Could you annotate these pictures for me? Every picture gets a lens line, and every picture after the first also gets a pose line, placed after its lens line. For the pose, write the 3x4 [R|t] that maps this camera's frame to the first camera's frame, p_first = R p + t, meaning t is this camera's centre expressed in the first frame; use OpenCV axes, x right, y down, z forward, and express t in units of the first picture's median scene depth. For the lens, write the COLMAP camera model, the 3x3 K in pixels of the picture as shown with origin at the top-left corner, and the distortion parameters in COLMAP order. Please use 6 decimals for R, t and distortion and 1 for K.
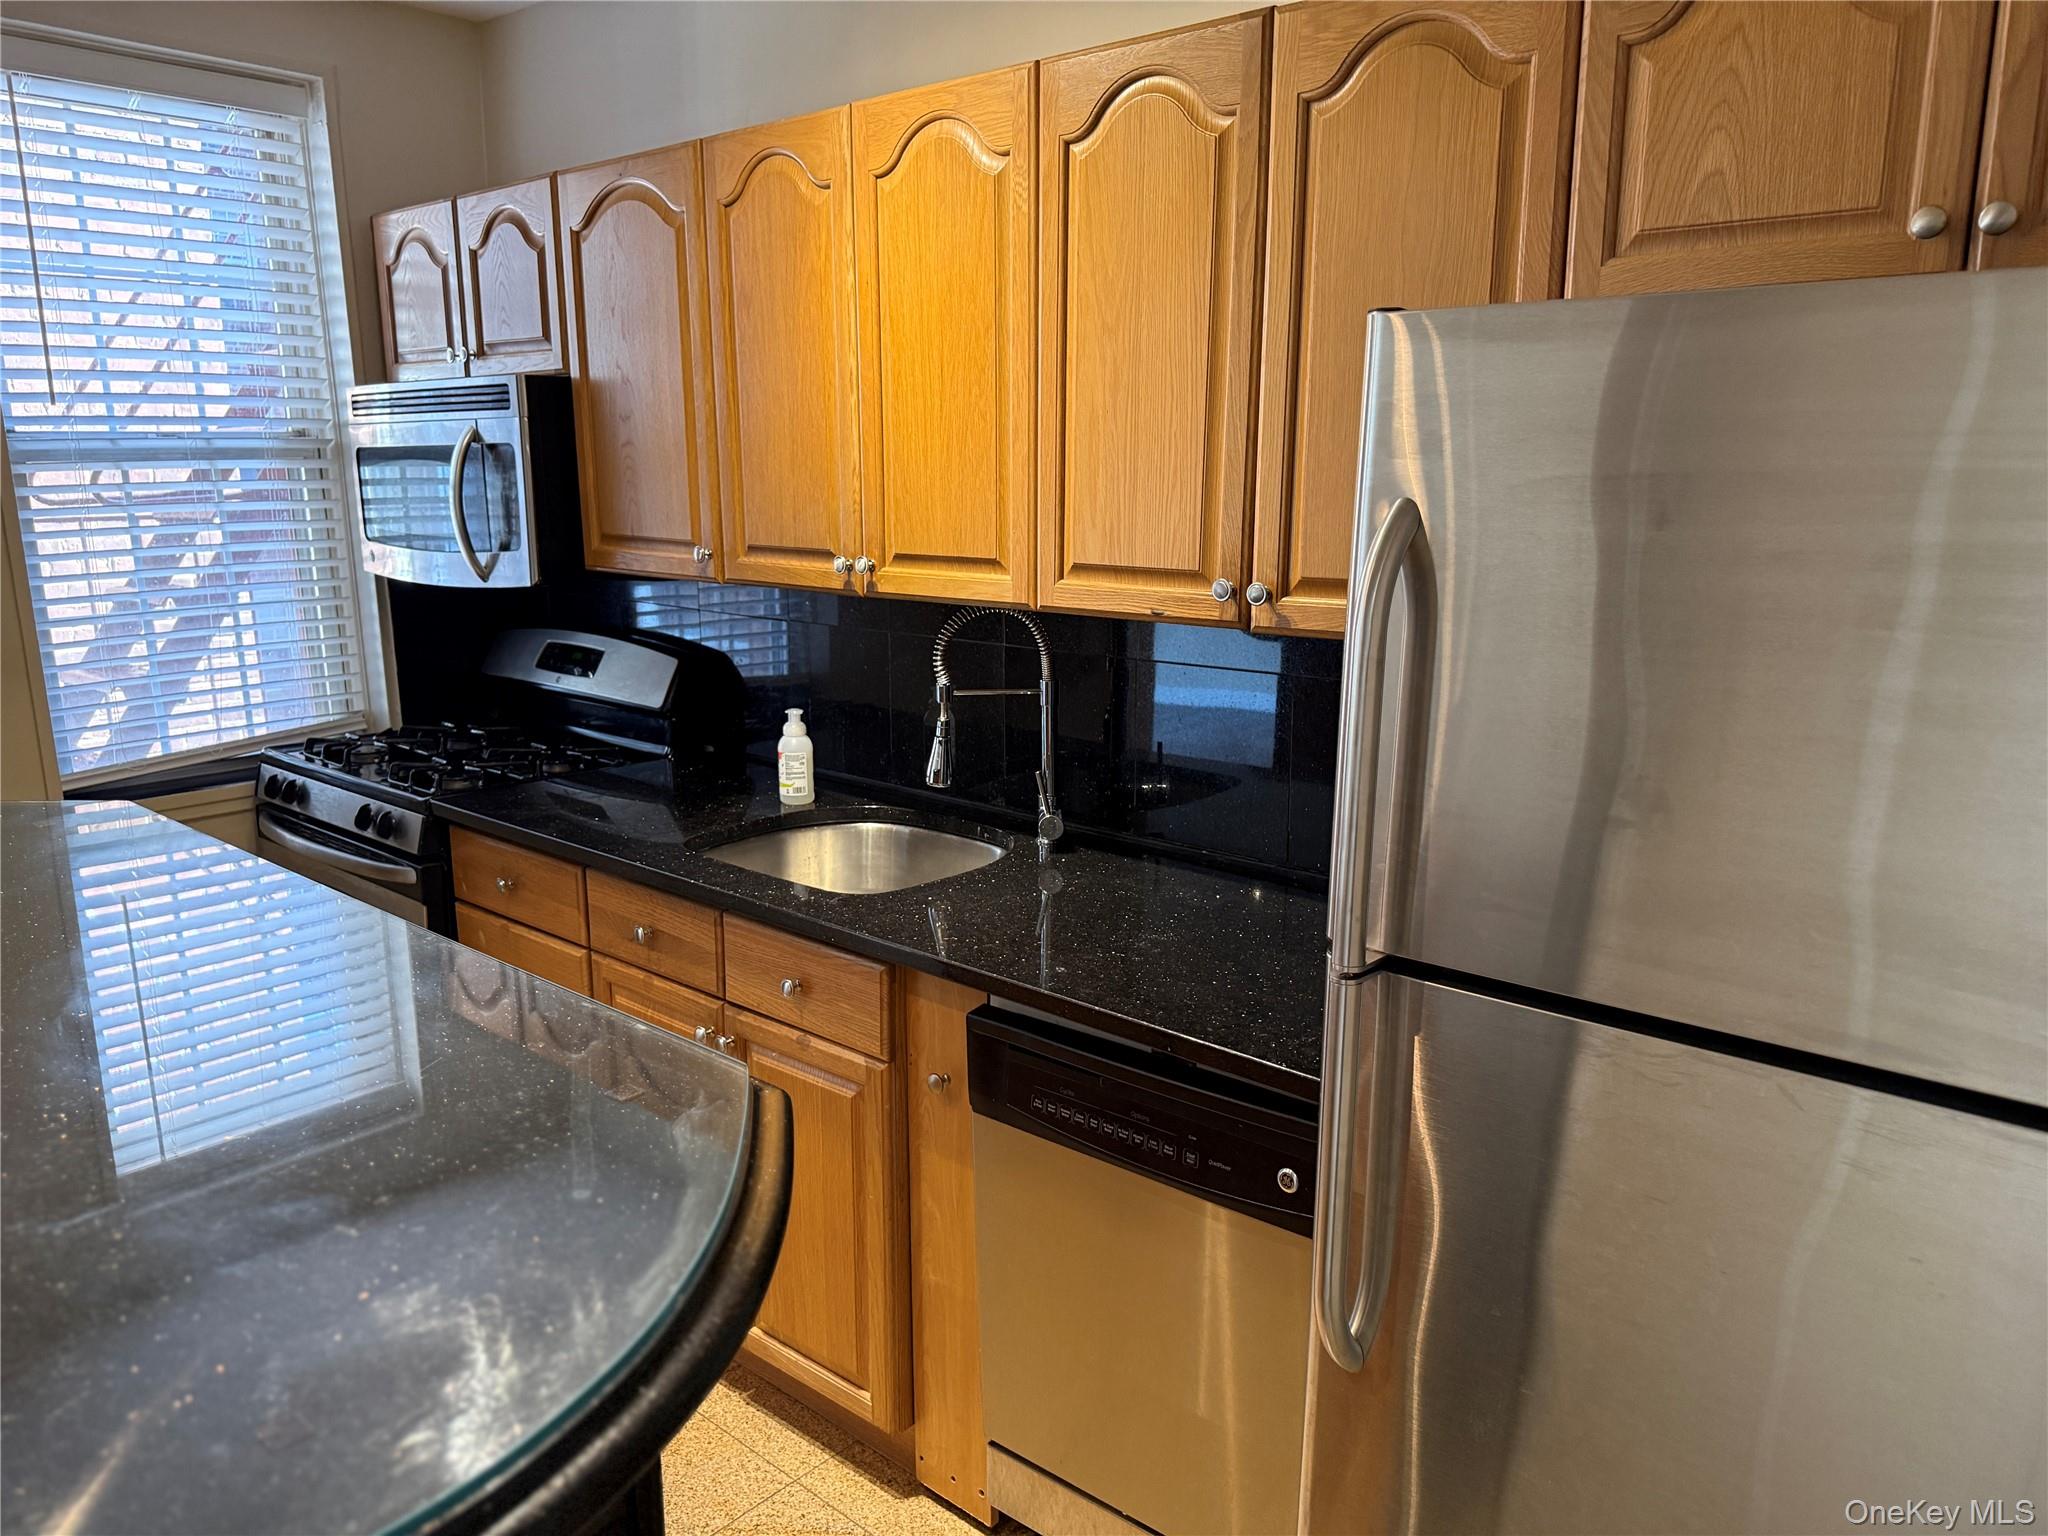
lens RADIAL K [[1442.1, 0, 1031.4], [0, 1442.1, 784.5], [0, 0, 1]] dist [0.085257, -0.110188]
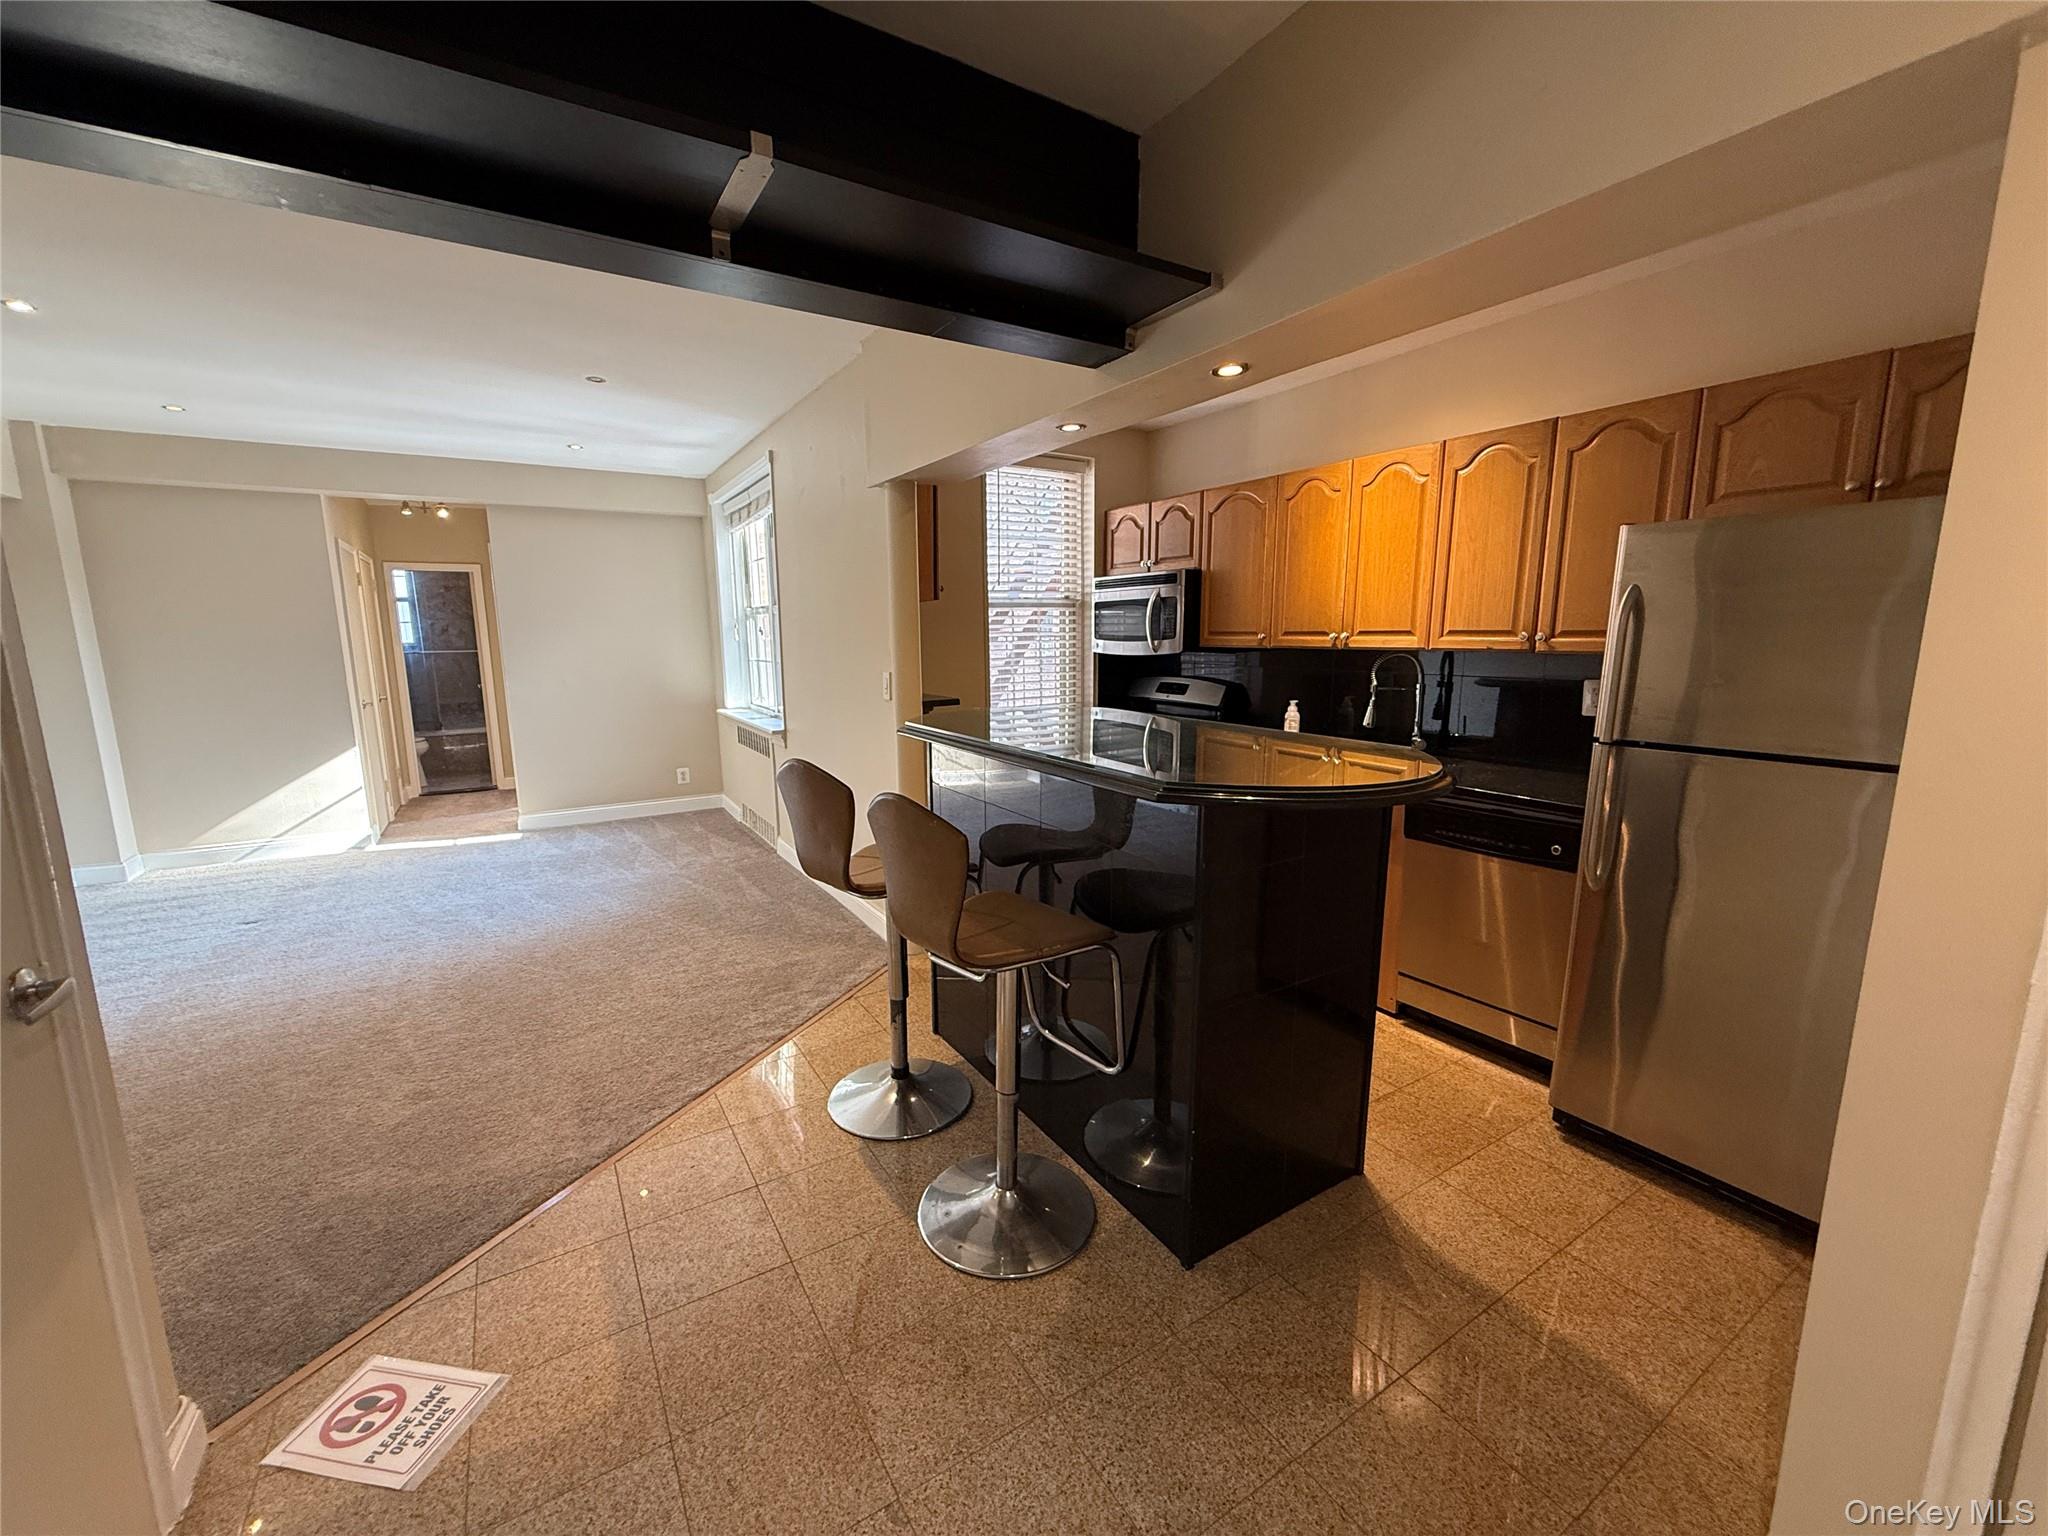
lens RADIAL K [[815.3, 0, 1022.7], [0, 815.3, 768.2], [0, 0, 1]] dist [0.000173, -0.000063]
pose [[0.956930, 0.044672, -0.286860, -0.221864], [-0.060048, 0.997180, -0.045023, 0.163786], [0.284040, 0.060309, 0.956914, -0.467296]]
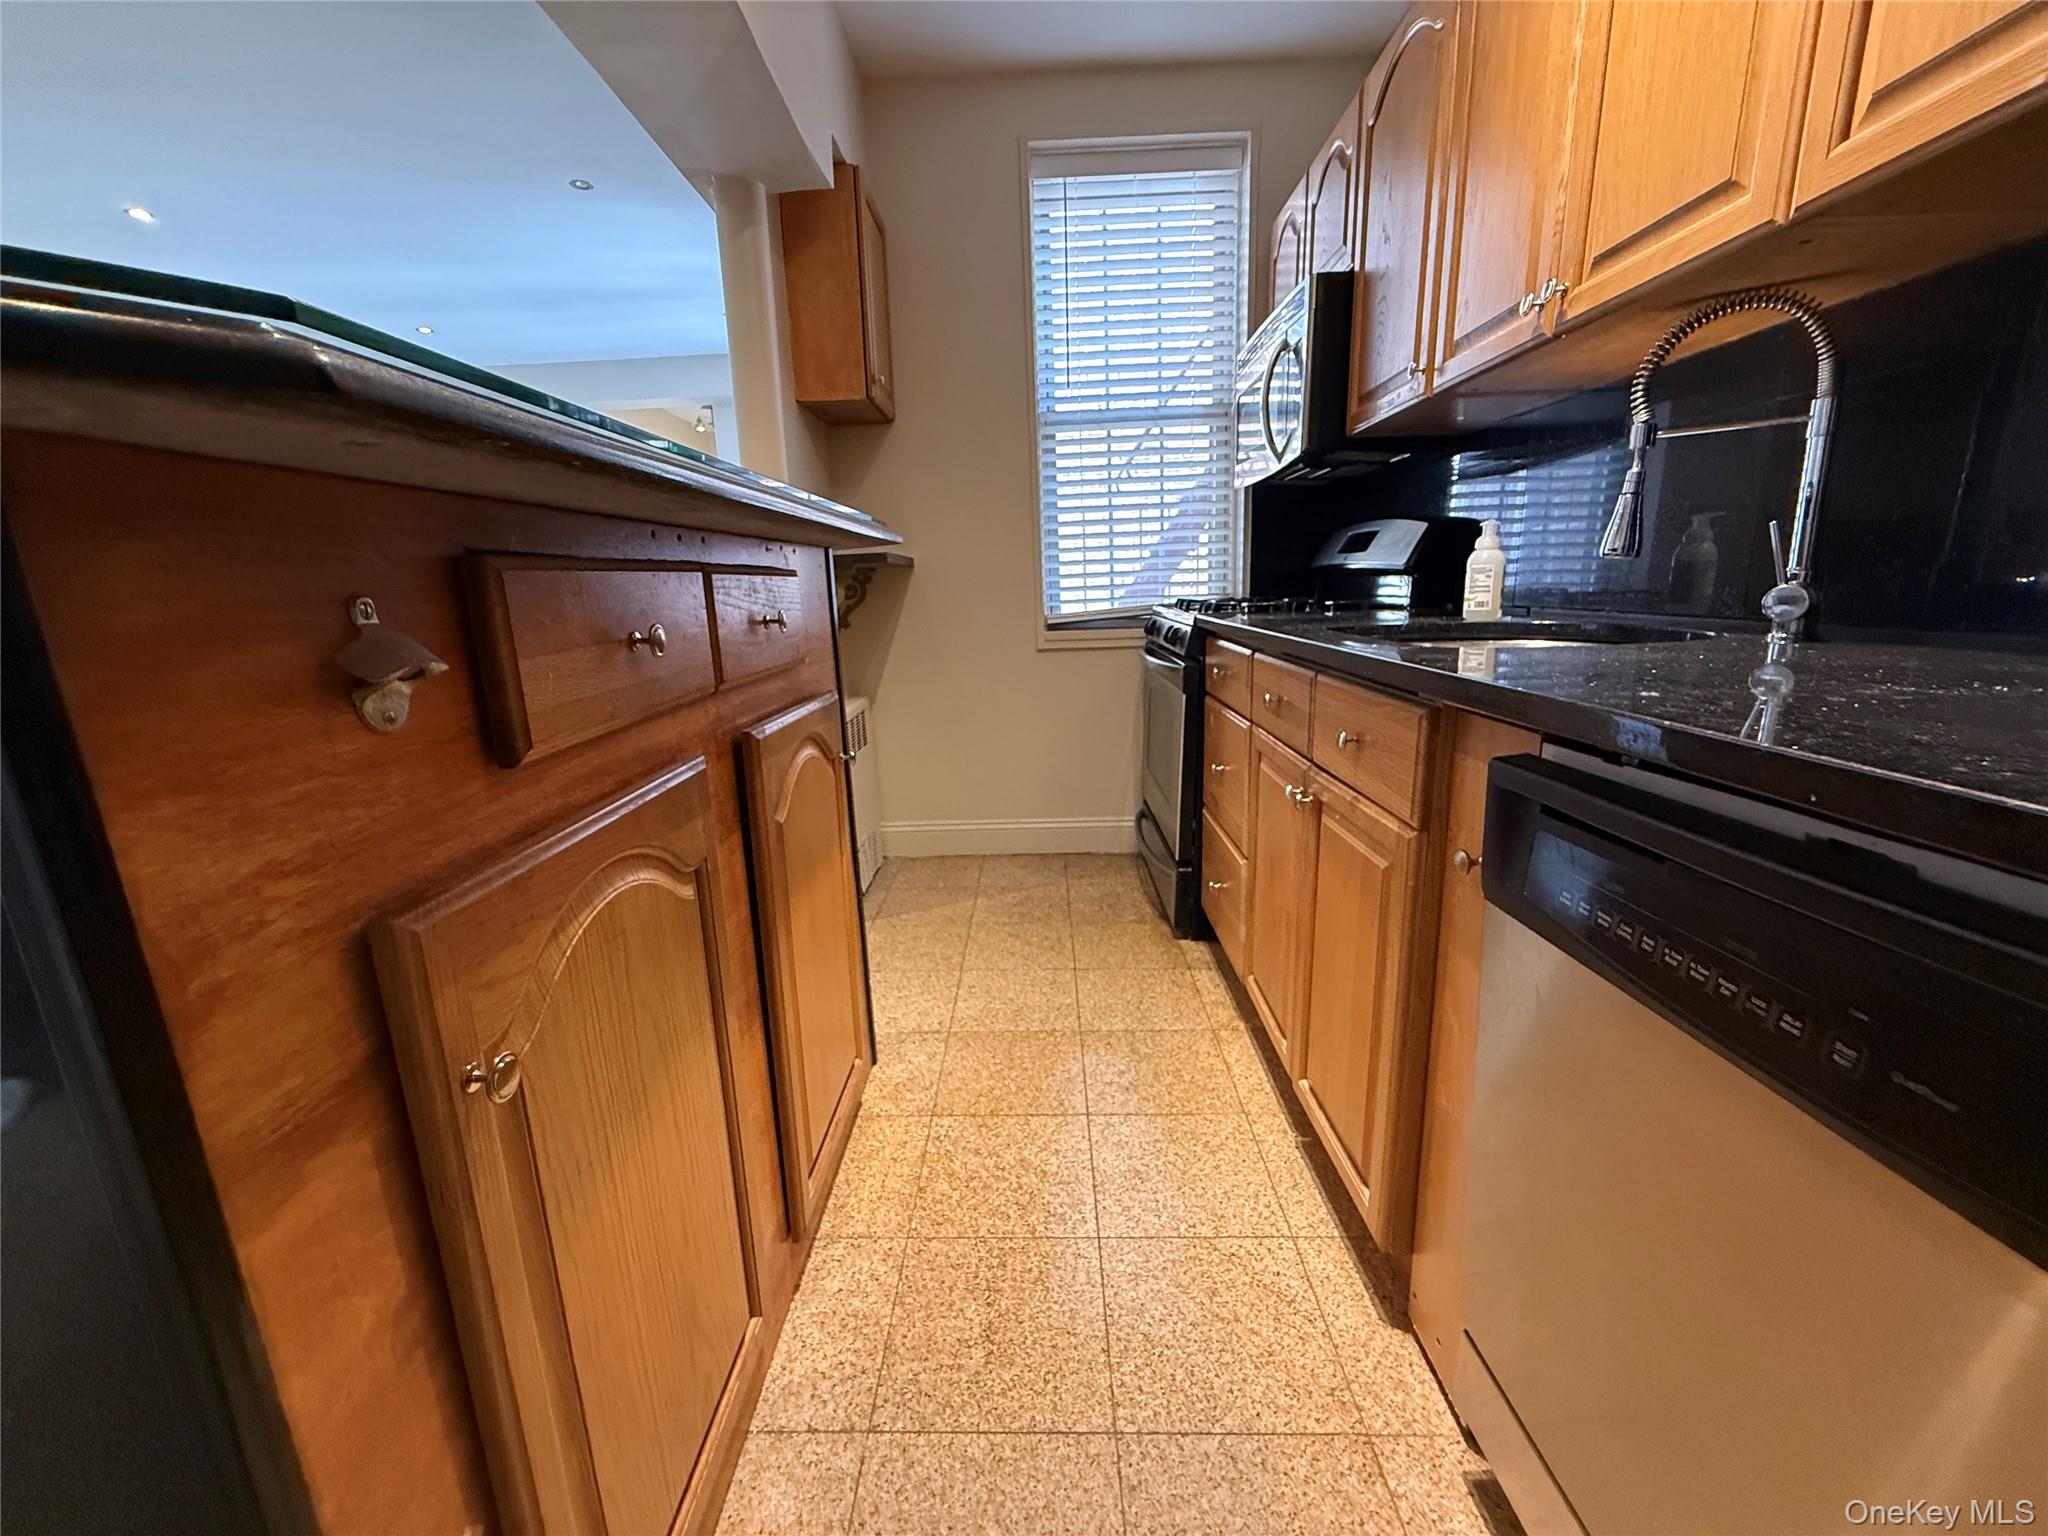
lens RADIAL K [[815.3, 0, 1017.6], [0, 815.3, 767.6], [0, 0, 1]] dist [0.000173, -0.000063]
pose [[0.638247, 0.151196, -0.754838, 0.085595], [-0.138696, 0.987063, 0.080438, 0.126719], [0.757235, 0.053354, 0.650960, 0.436184]]
